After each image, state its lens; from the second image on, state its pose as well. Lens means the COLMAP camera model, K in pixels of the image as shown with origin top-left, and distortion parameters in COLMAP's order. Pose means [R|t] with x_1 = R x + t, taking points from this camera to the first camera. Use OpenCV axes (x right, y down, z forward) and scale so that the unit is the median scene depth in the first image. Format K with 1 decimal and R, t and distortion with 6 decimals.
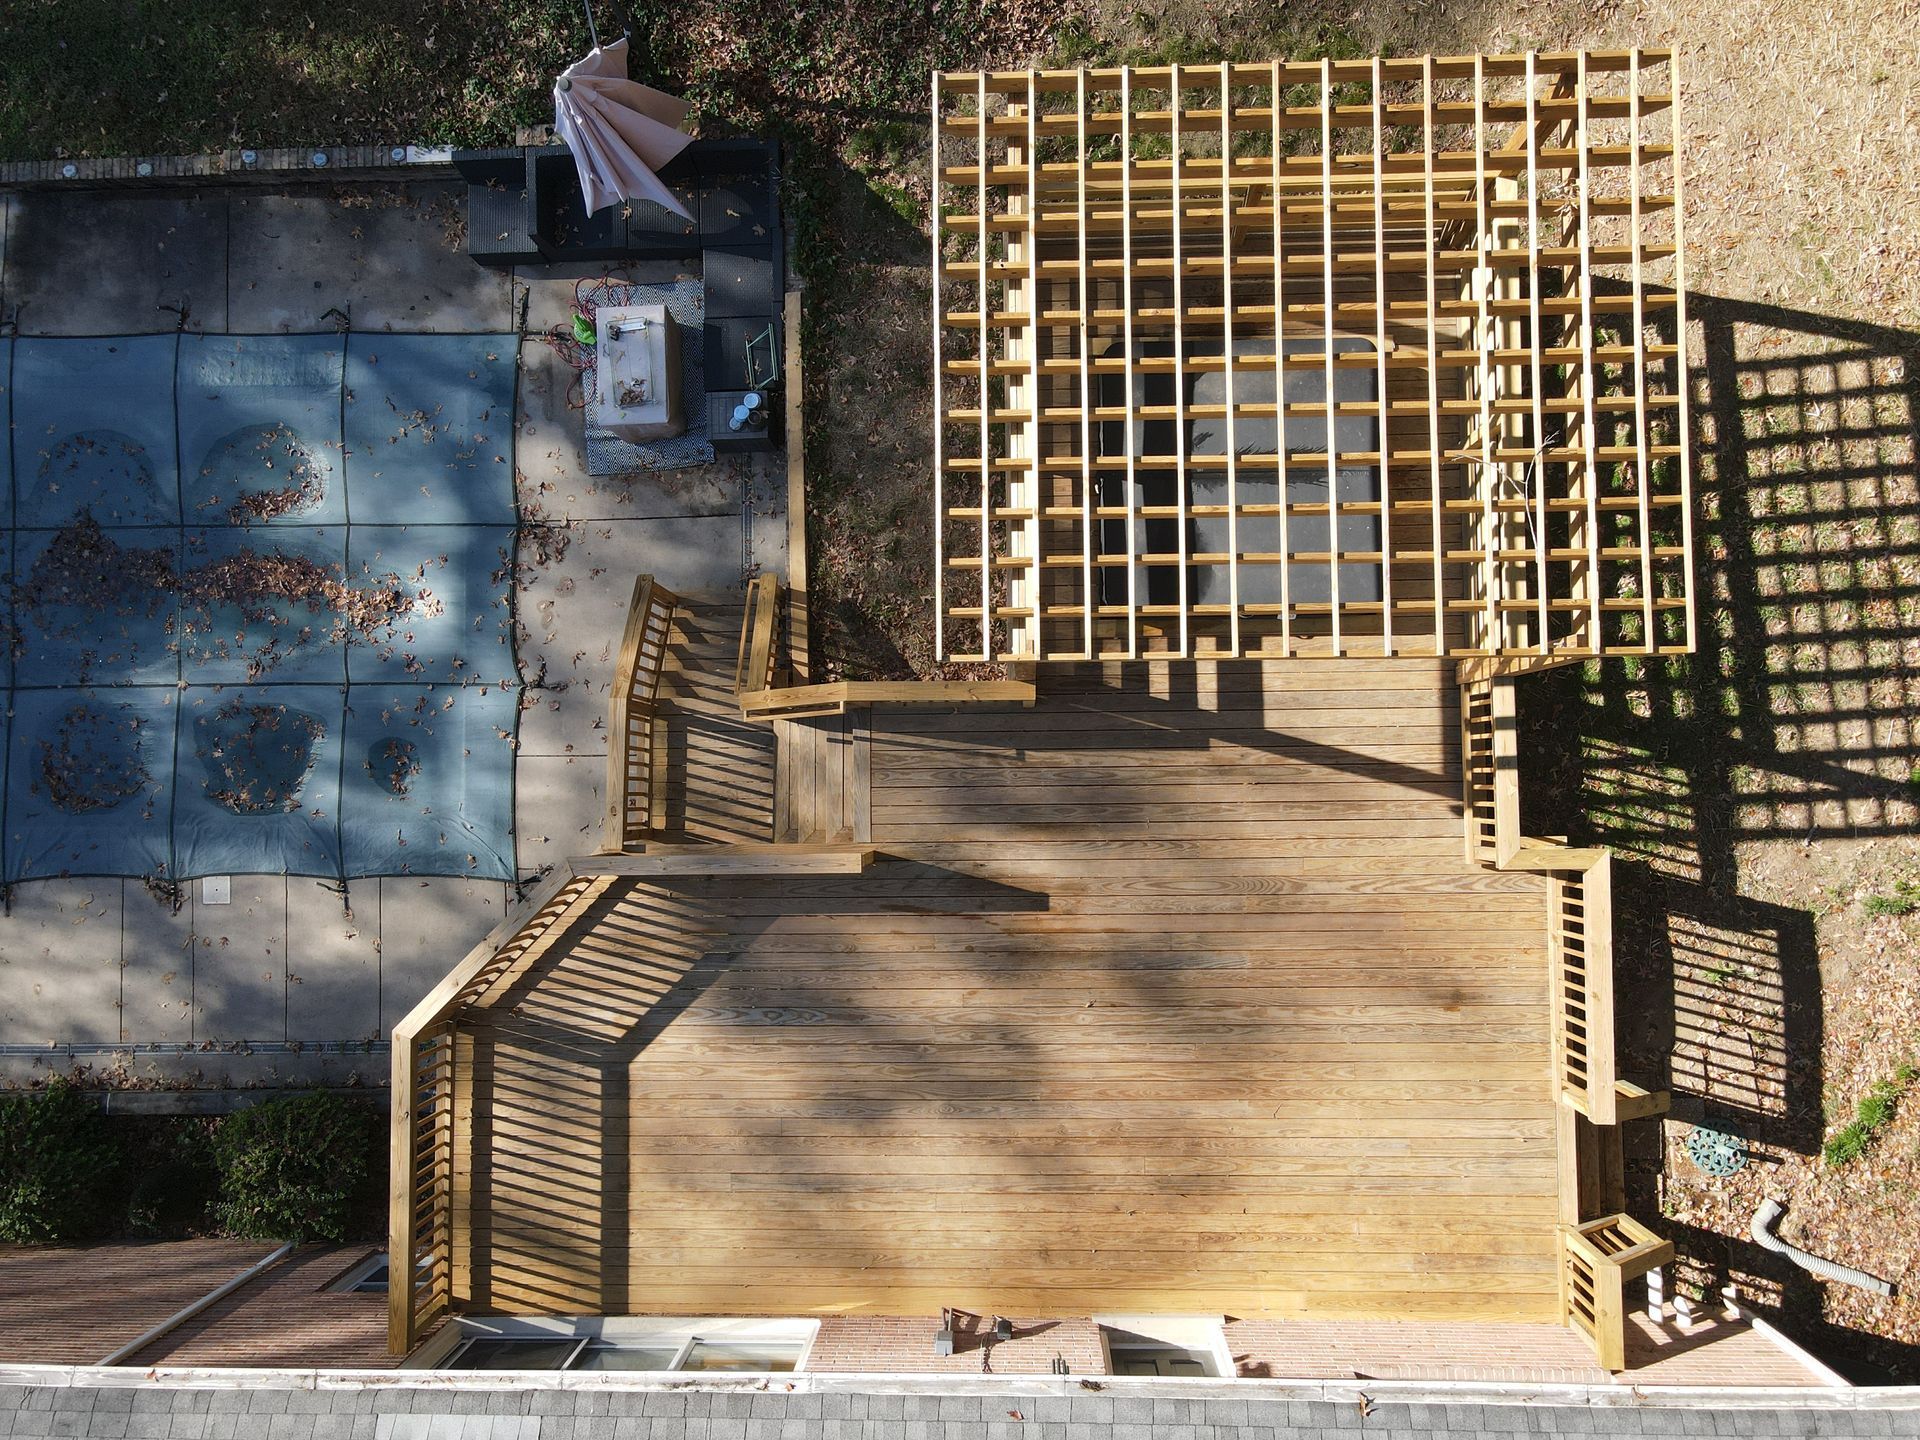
lens RADIAL K [[1410.4, 0, 952.8], [0, 1410.4, 724.4], [0, 0, 1]] dist [0.002852, 0.020358]
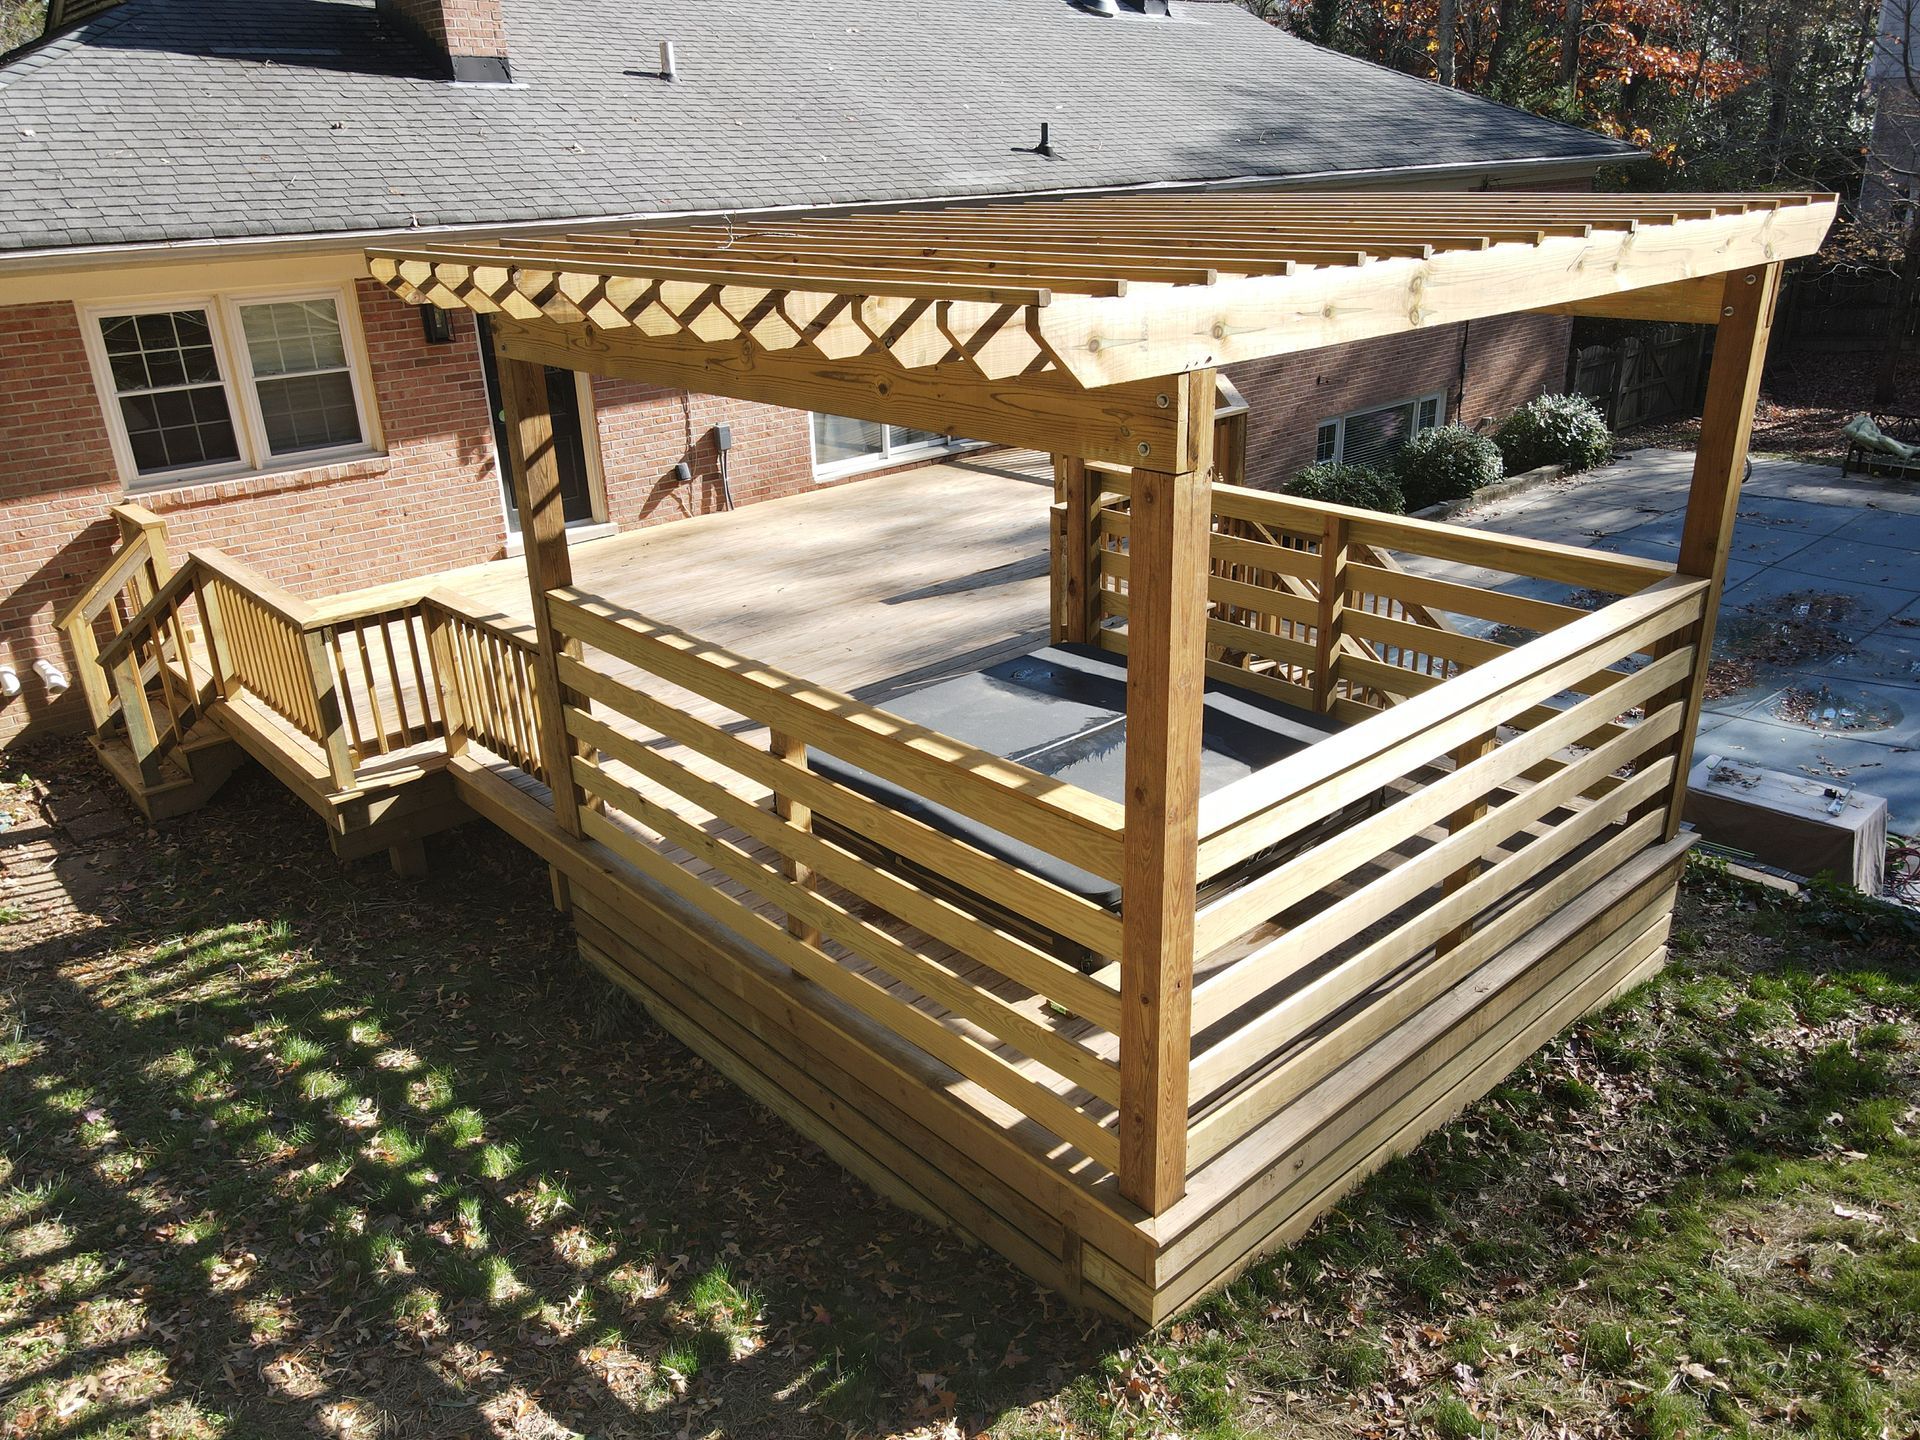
lens RADIAL K [[1410.4, 0, 952.8], [0, 1410.4, 724.4], [0, 0, 1]] dist [0.002852, 0.020358]
pose [[-0.747271, 0.317900, -0.583546, 0.574221], [-0.657269, -0.224221, 0.719529, -0.559315], [0.097895, 0.921230, 0.376500, 0.728369]]
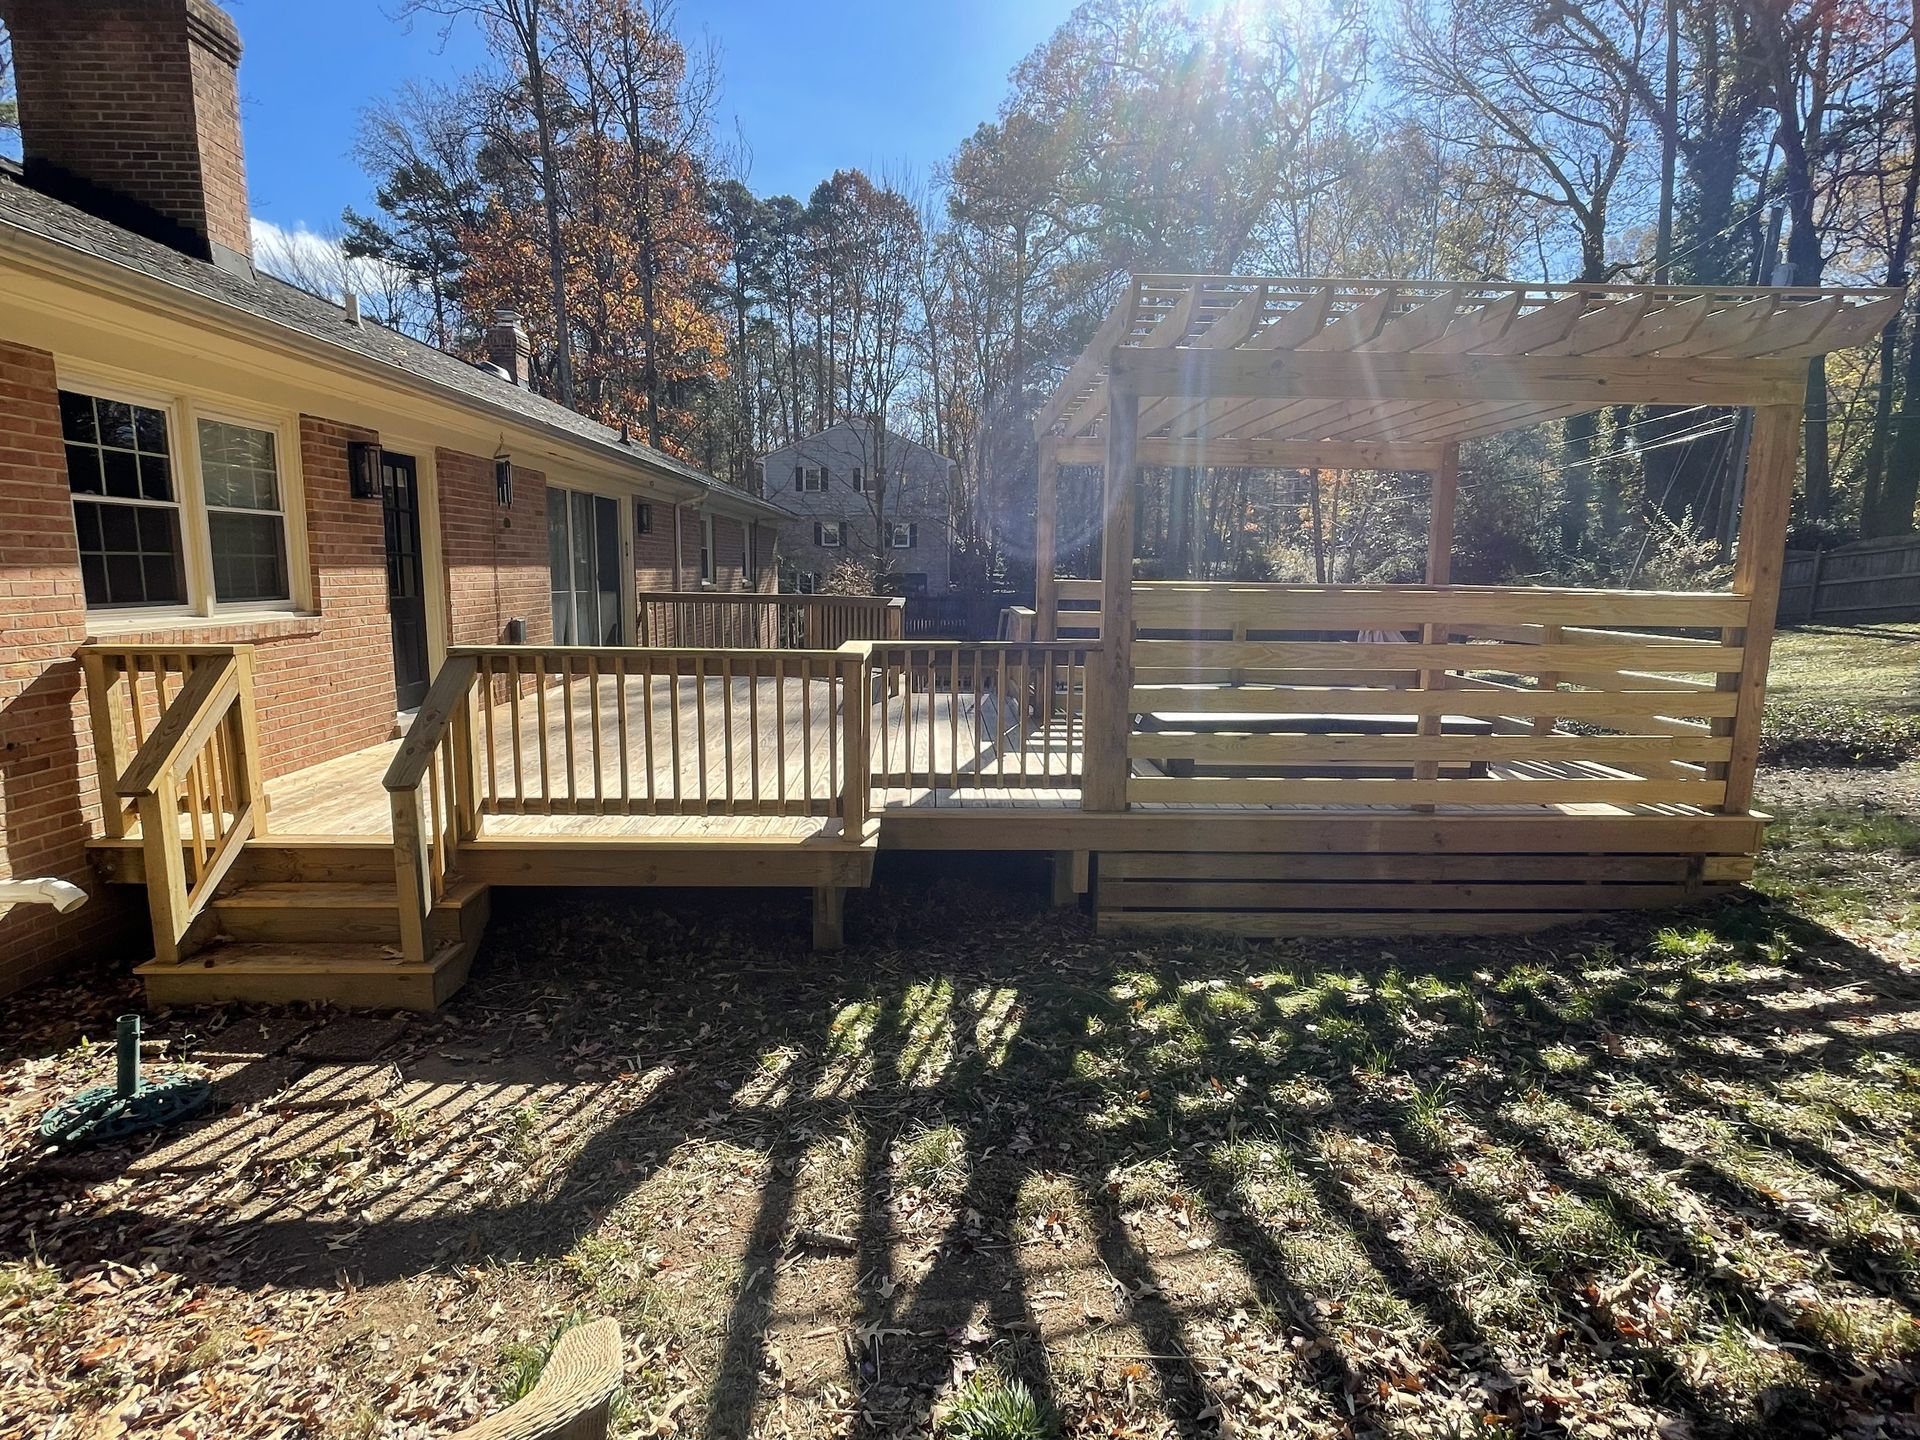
lens RADIAL K [[975.4, 0, 956.4], [0, 975.4, 710.2], [0, 0, 1]] dist [-0.003316, -0.000525]
pose [[0.013508, 0.198193, -0.980070, 0.816917], [-0.999346, 0.035558, -0.006583, 0.040151], [0.033545, 0.979518, 0.198543, 0.834613]]
